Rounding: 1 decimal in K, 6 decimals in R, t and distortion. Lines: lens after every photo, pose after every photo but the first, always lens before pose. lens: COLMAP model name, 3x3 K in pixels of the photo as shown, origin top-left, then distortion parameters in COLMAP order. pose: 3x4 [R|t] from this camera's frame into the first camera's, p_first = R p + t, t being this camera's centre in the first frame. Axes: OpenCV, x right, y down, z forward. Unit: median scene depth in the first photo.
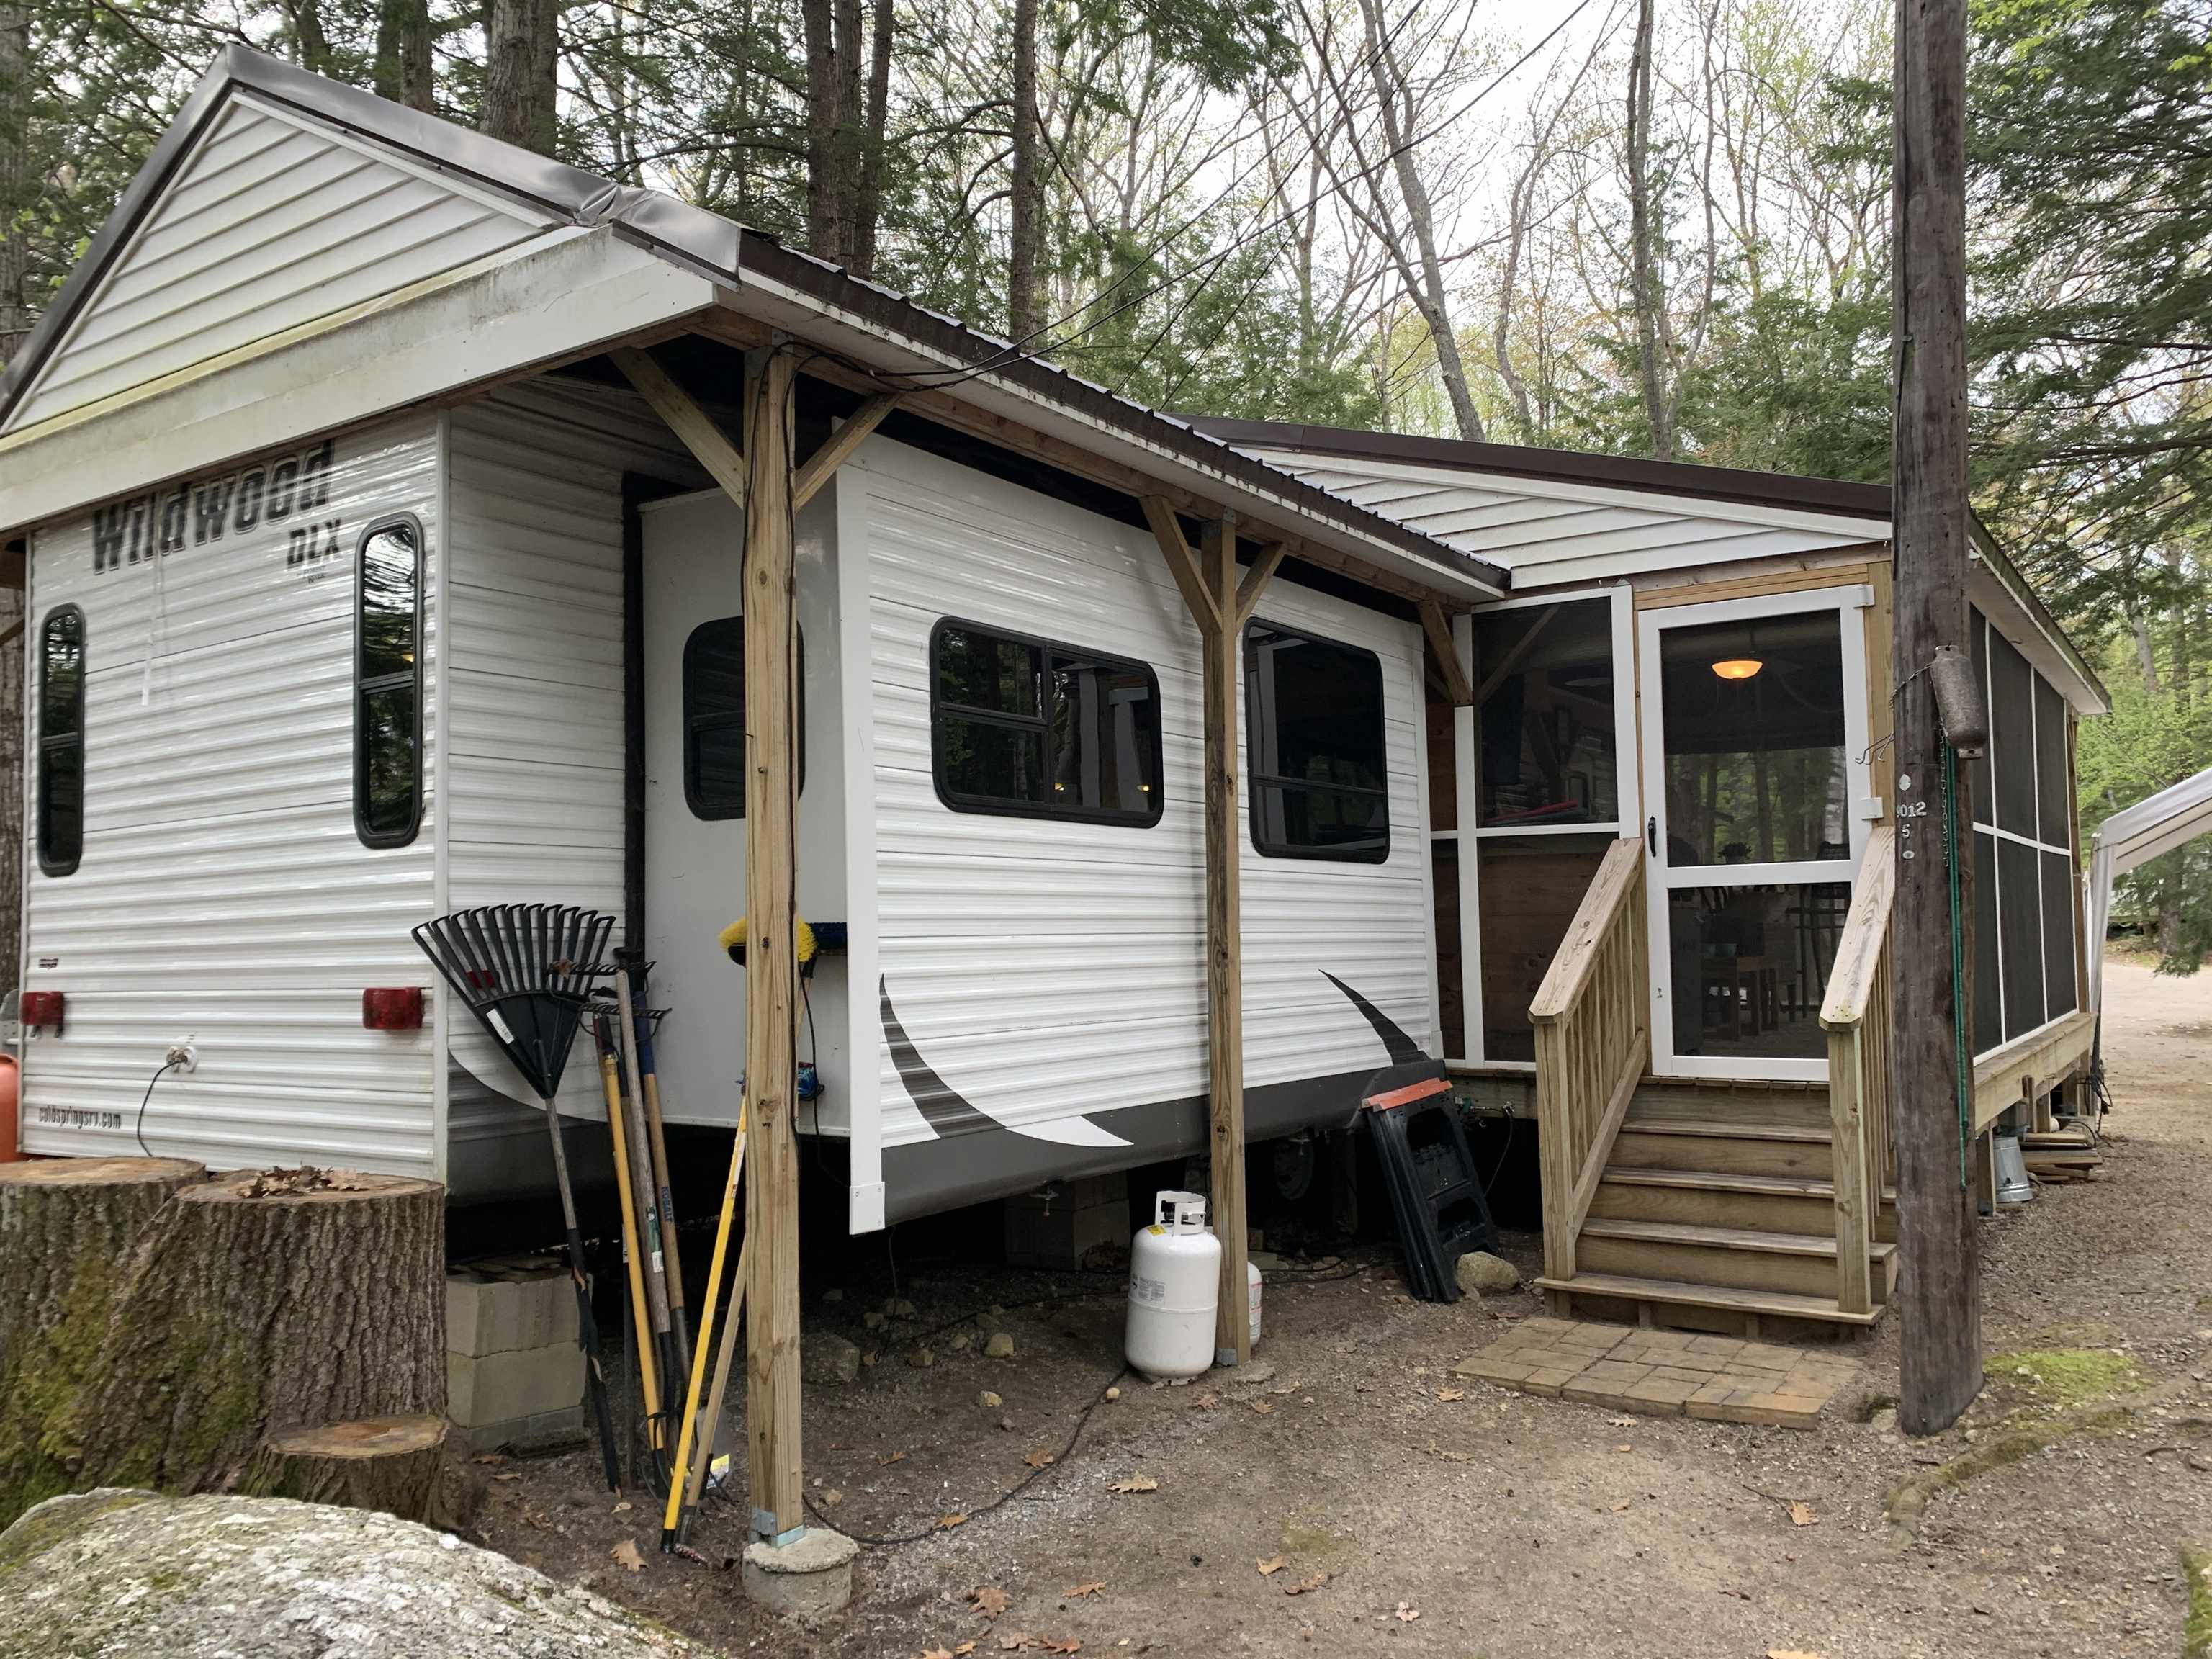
lens RADIAL K [[1706.3, 0, 1106.0], [0, 1706.3, 829.5], [0, 0, 1]] dist [0.008945, -0.008329]
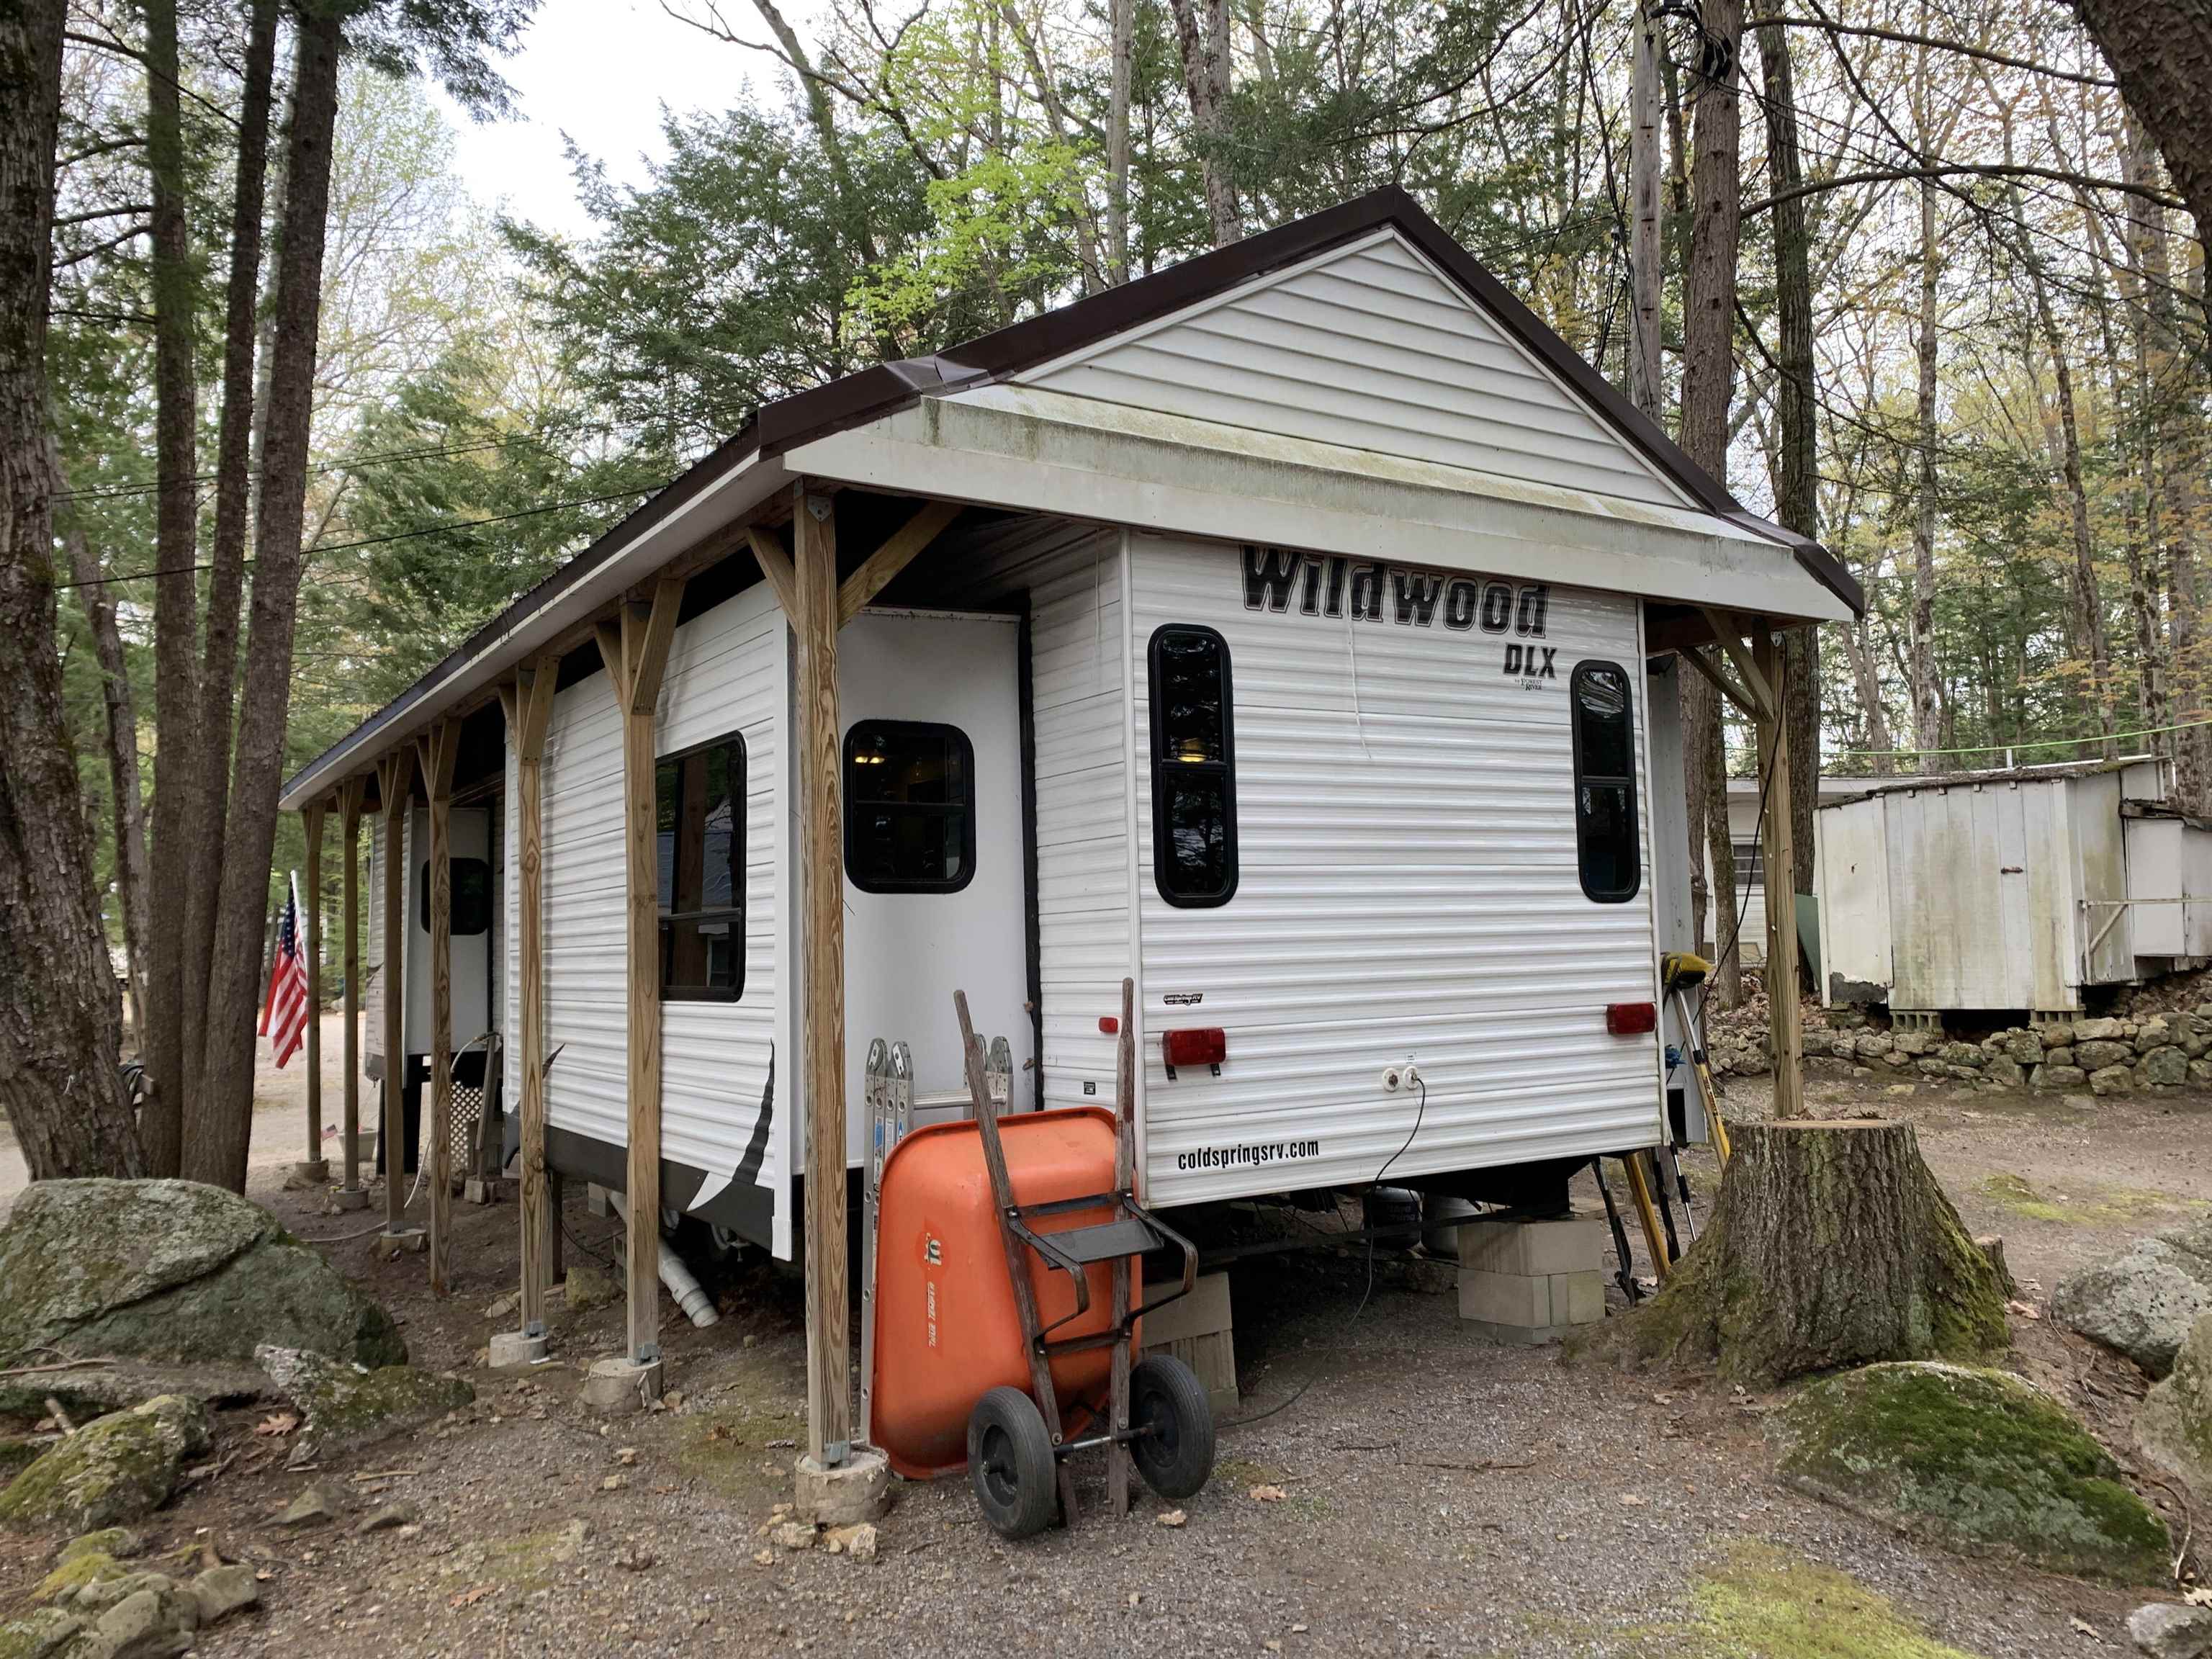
lens RADIAL K [[1706.3, 0, 1106.0], [0, 1706.3, 829.5], [0, 0, 1]] dist [0.008945, -0.008329]
pose [[0.401339, 0.072200, 0.913079, -1.759532], [-0.048615, 0.997162, -0.057481, 0.047896], [-0.914638, -0.021320, 0.403711, 0.774750]]
